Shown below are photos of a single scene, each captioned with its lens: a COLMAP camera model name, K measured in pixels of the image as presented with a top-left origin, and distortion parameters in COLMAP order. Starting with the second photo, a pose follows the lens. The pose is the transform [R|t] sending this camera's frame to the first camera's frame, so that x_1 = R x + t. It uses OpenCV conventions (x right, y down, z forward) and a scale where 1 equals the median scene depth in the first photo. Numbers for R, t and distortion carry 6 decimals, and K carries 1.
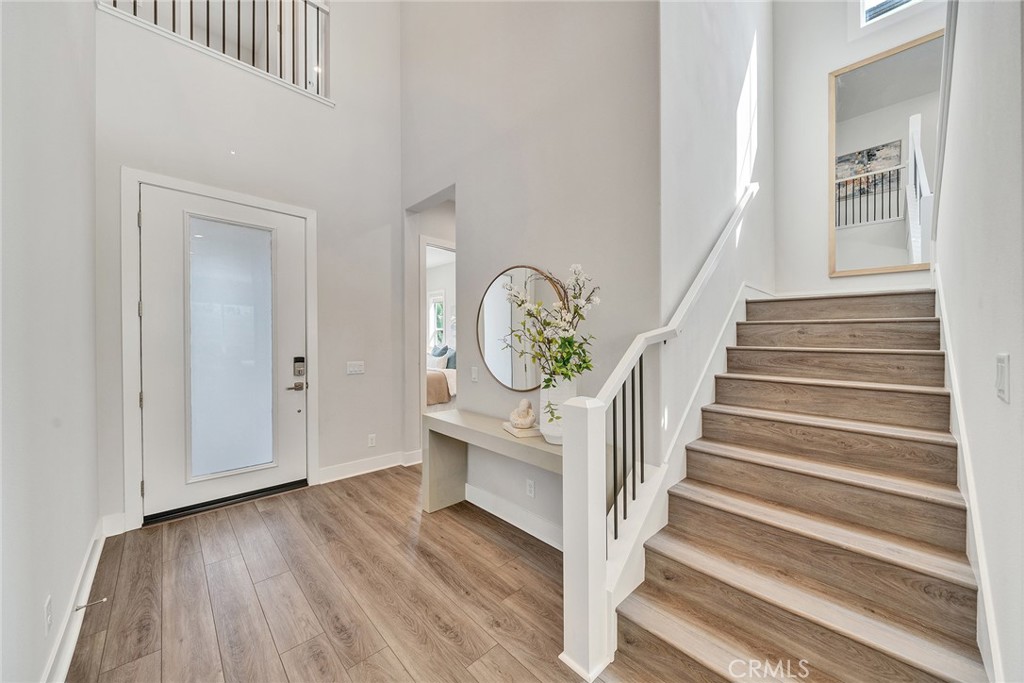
lens RADIAL K [[356.9, 0, 511.0], [0, 356.9, 349.9], [0, 0, 1]] dist [-0.007518, 0.000102]
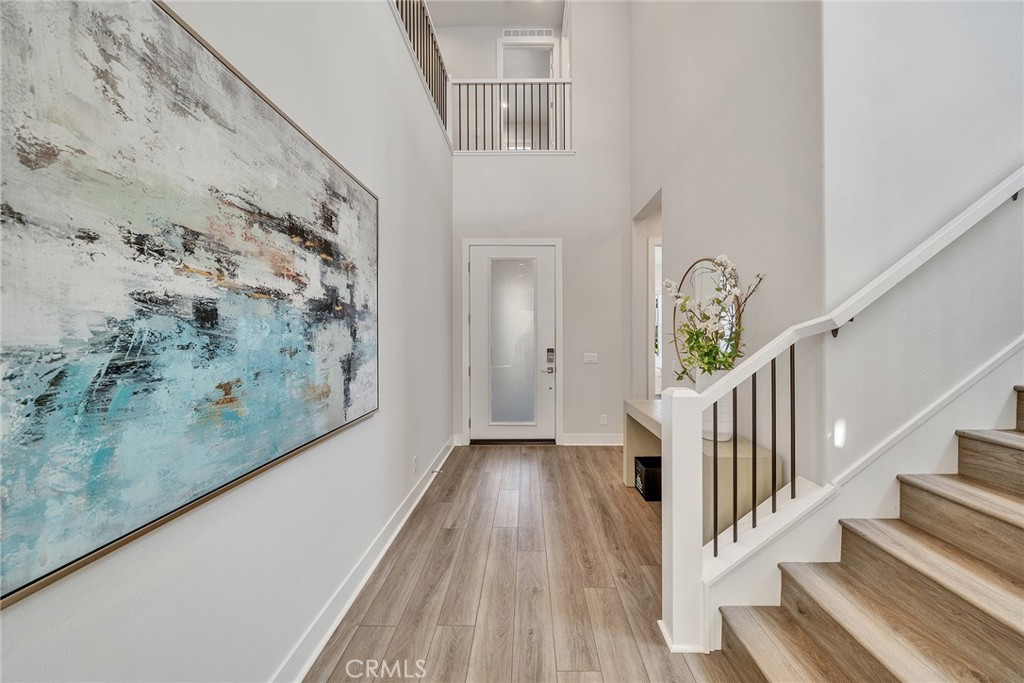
lens RADIAL K [[352.2, 0, 529.0], [0, 352.2, 346.1], [0, 0, 1]] dist [-0.008045, 0.000774]
pose [[0.721012, 0.012719, -0.692806, 0.438178], [-0.012880, 0.999905, 0.004952, 0.008292], [0.692803, 0.005353, 0.721107, -0.047748]]
